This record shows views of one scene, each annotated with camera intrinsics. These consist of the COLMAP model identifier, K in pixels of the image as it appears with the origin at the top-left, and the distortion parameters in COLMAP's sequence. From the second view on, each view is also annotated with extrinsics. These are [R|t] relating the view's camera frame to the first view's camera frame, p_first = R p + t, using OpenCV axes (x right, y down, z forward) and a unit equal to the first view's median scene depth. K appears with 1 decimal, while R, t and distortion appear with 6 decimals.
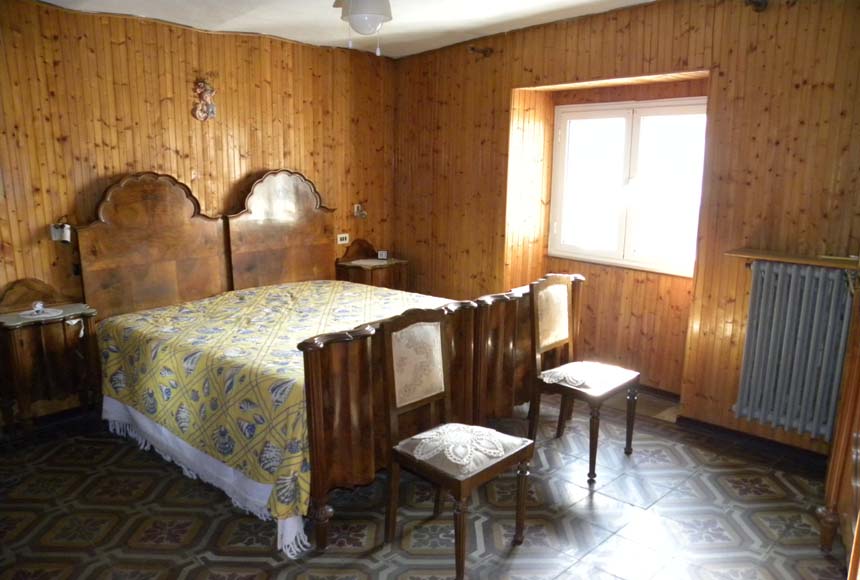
lens RADIAL K [[615.6, 0, 429.2], [0, 615.6, 290.1], [0, 0, 1]] dist [-0.004145, -0.000296]
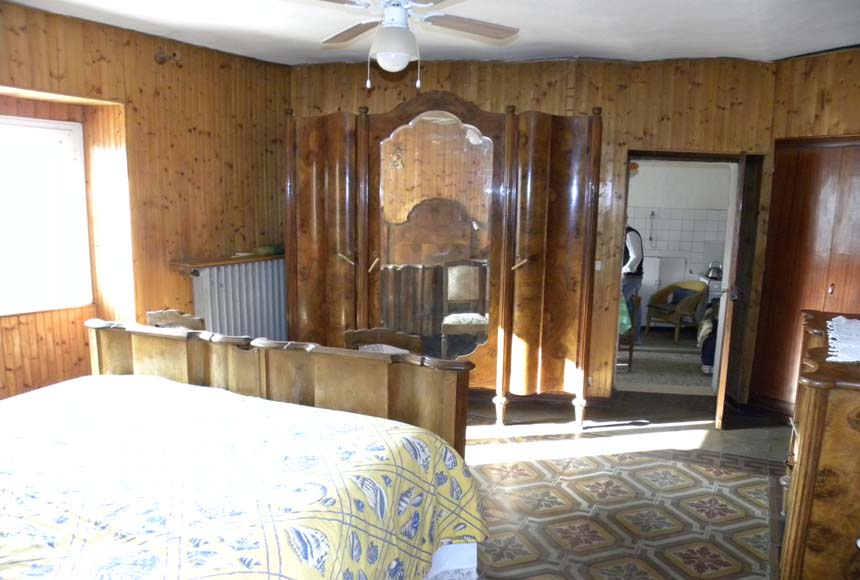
lens RADIAL K [[615.6, 0, 429.7], [0, 615.6, 291.5], [0, 0, 1]] dist [-0.004145, -0.000296]
pose [[-0.238188, -0.184697, 0.953495, -0.751330], [0.171908, 0.958232, 0.228558, -0.201137], [-0.955884, 0.218353, -0.196488, 0.784937]]
